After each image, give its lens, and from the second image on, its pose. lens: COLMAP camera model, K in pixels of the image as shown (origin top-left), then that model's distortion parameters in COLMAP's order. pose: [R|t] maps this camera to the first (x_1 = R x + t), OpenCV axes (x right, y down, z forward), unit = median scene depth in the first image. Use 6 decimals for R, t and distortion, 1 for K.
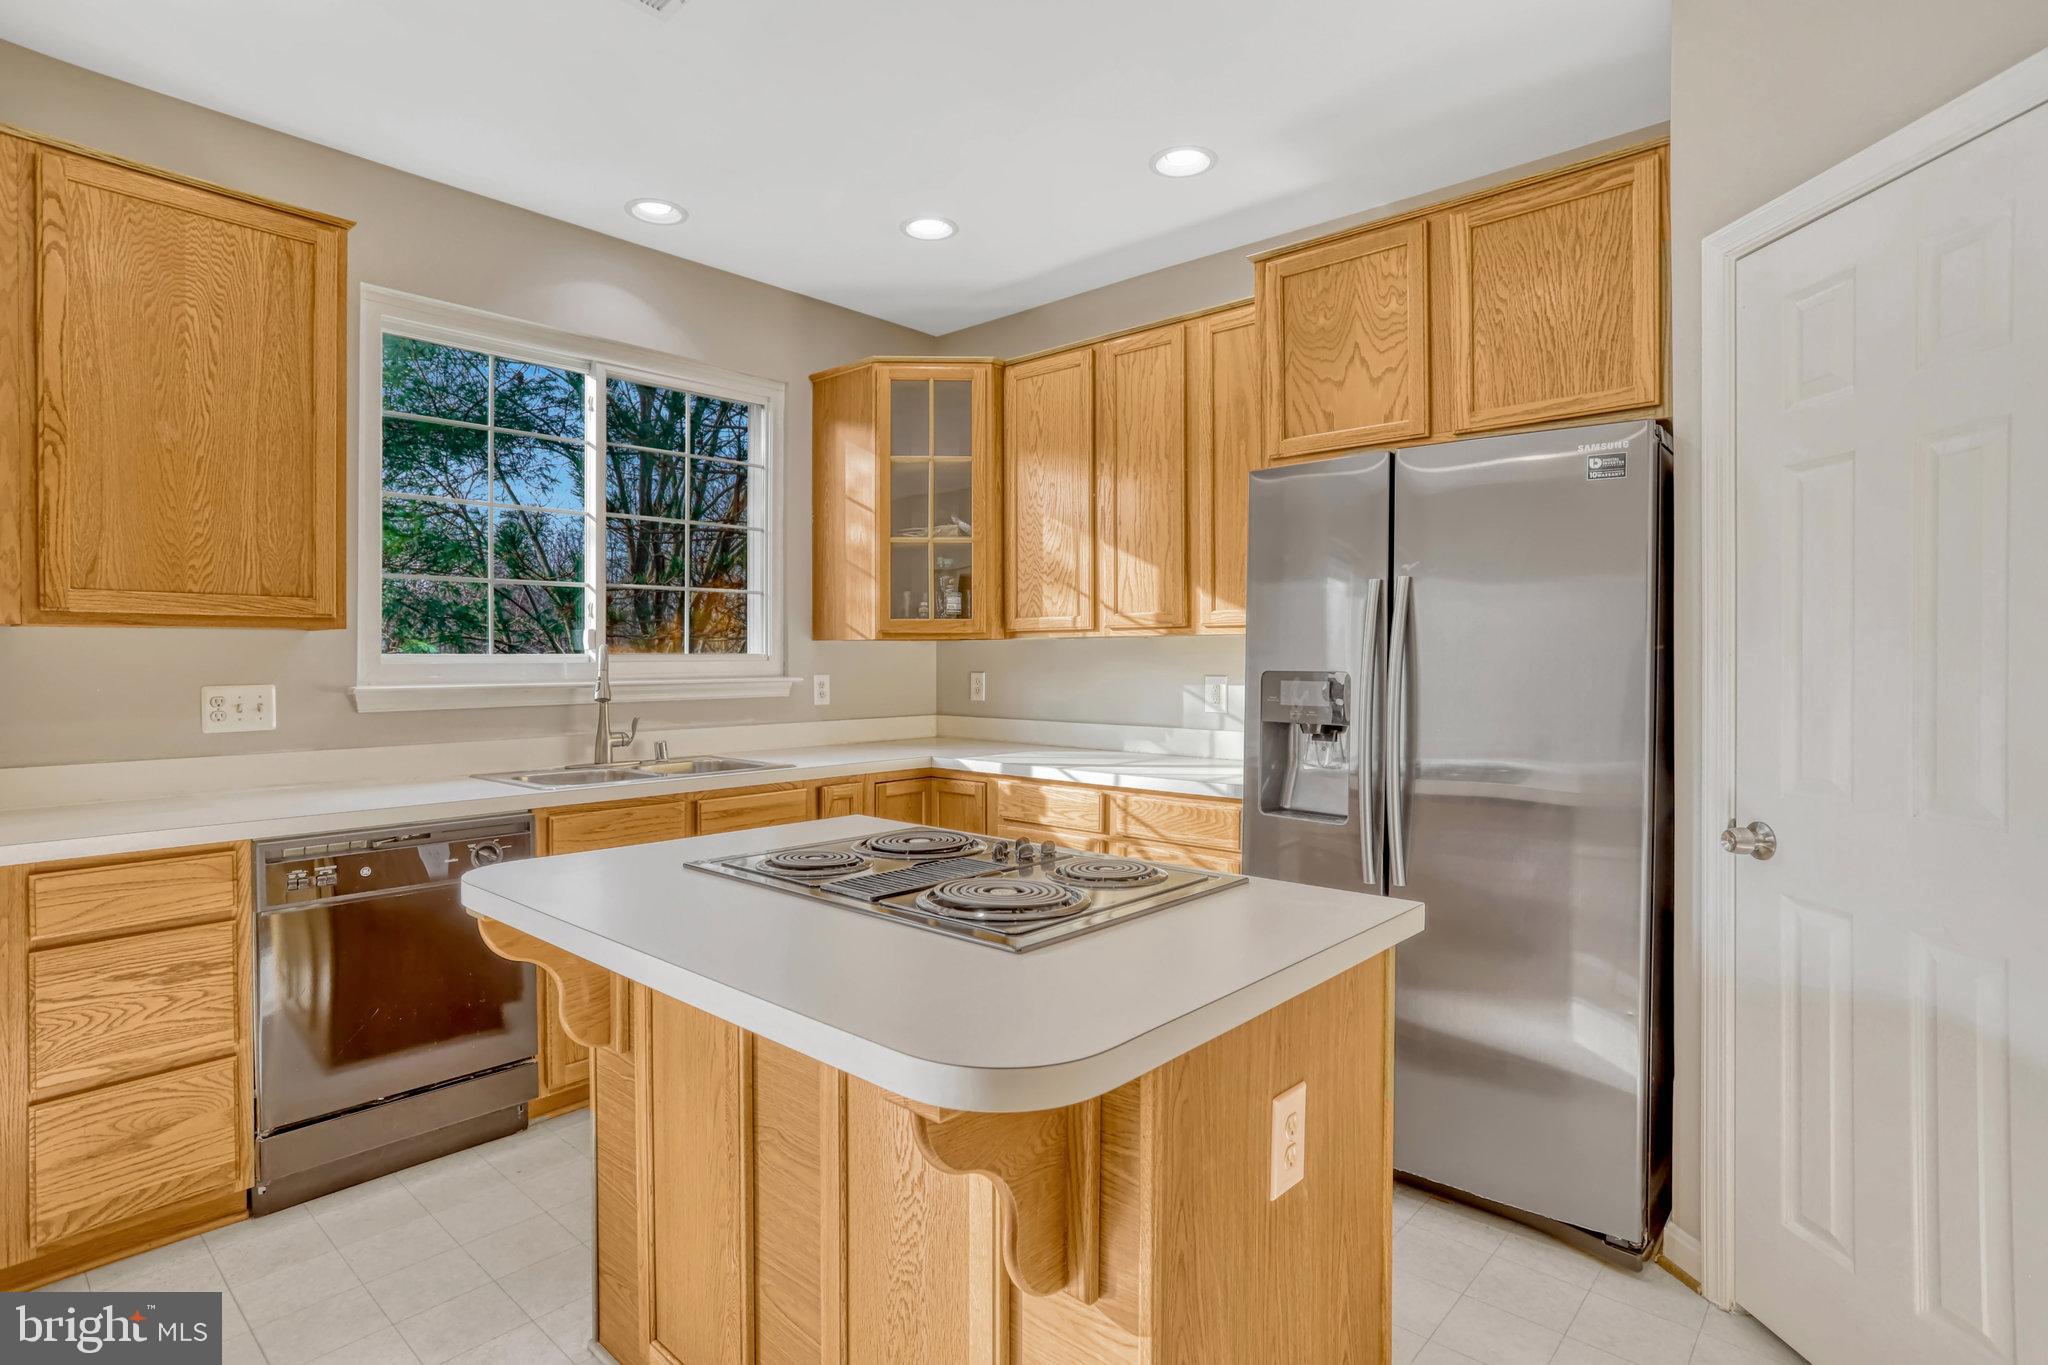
lens RADIAL K [[1014.0, 0, 1003.8], [0, 1014.0, 648.1], [0, 0, 1]] dist [-0.031099, 0.016399]
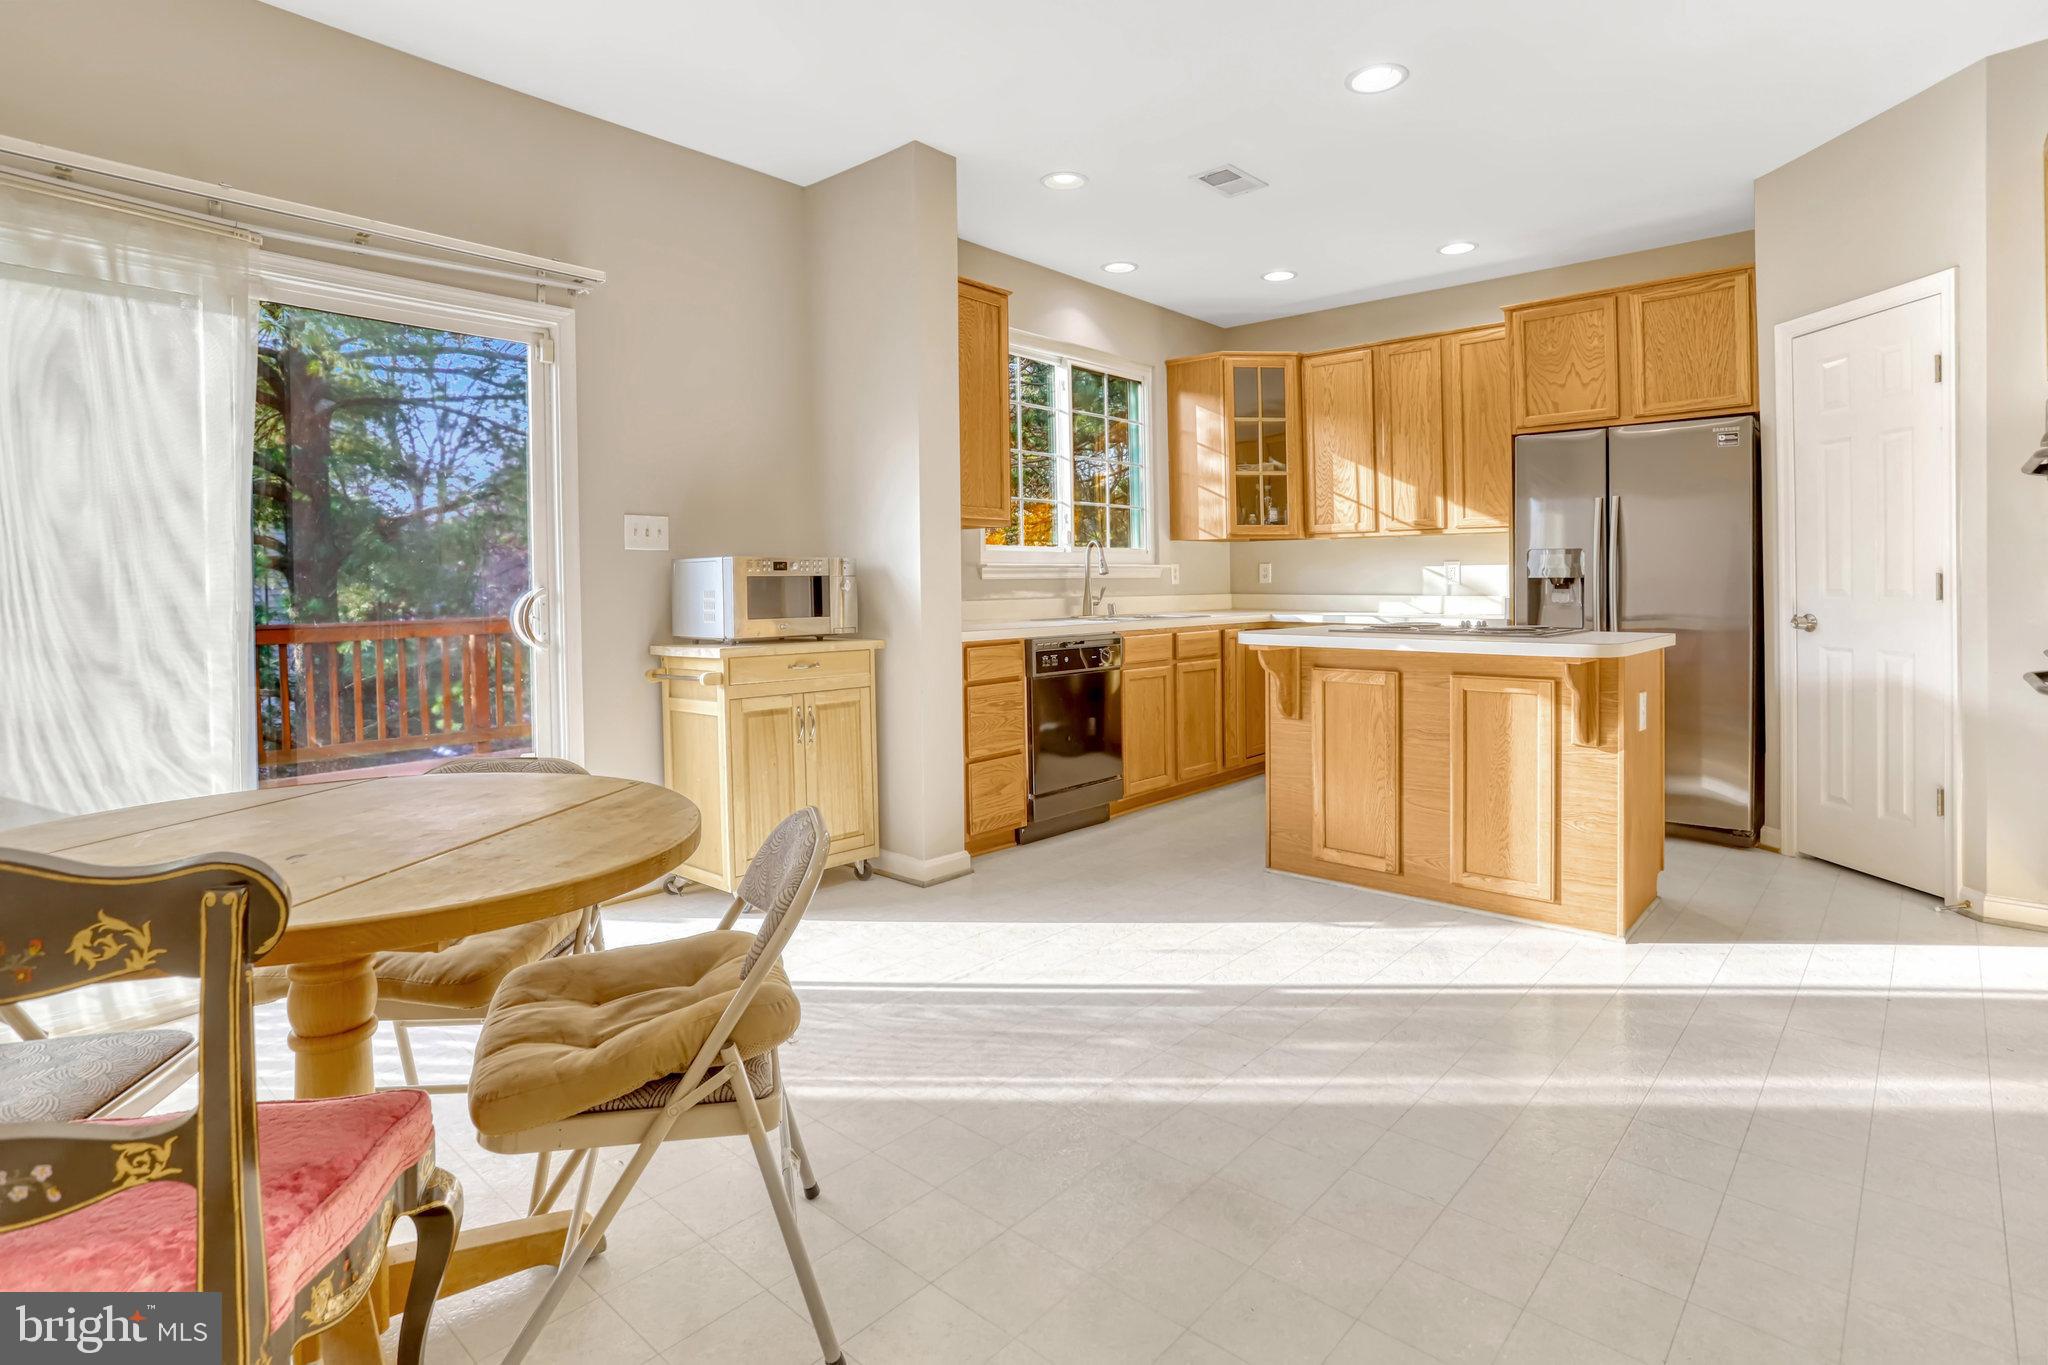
lens RADIAL K [[1014.0, 0, 1058.0], [0, 1014.0, 557.7], [0, 0, 1]] dist [-0.031099, 0.016399]
pose [[0.999448, -0.005871, 0.032713, -0.582685], [0.006283, 0.999902, -0.012498, 0.051161], [-0.032636, 0.012696, 0.999387, -0.689031]]
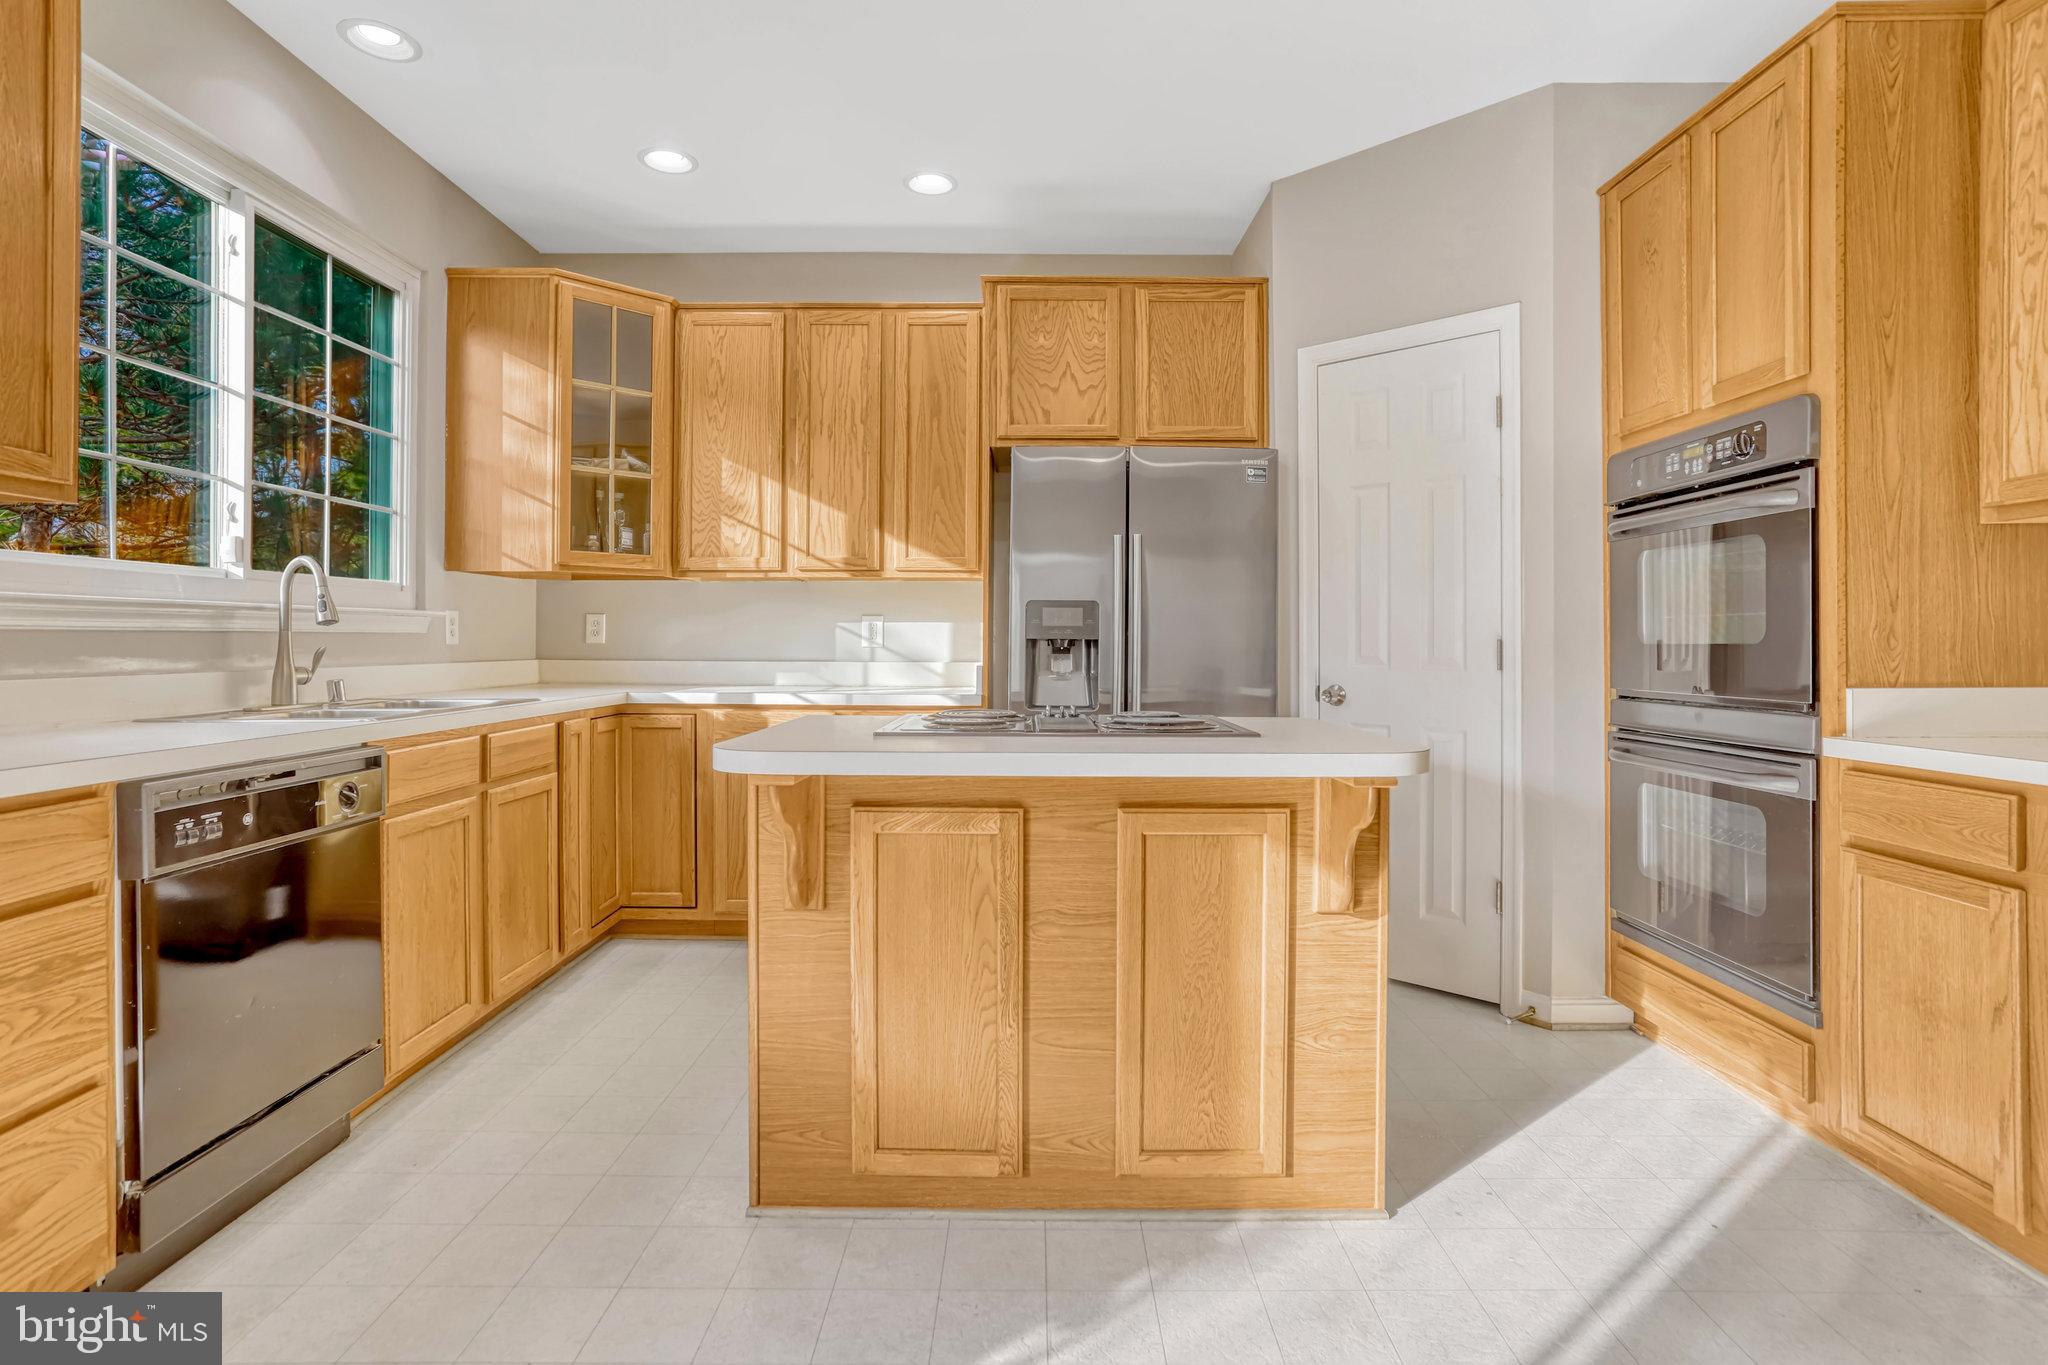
lens RADIAL K [[1014.0, 0, 1025.7], [0, 1014.0, 626.7], [0, 0, 1]] dist [-0.031099, 0.016399]
pose [[0.741633, 0.011851, 0.670701, -0.582942], [-0.010519, 0.999926, -0.006036, 0.060304], [-0.670723, -0.002579, 0.741703, 0.023488]]
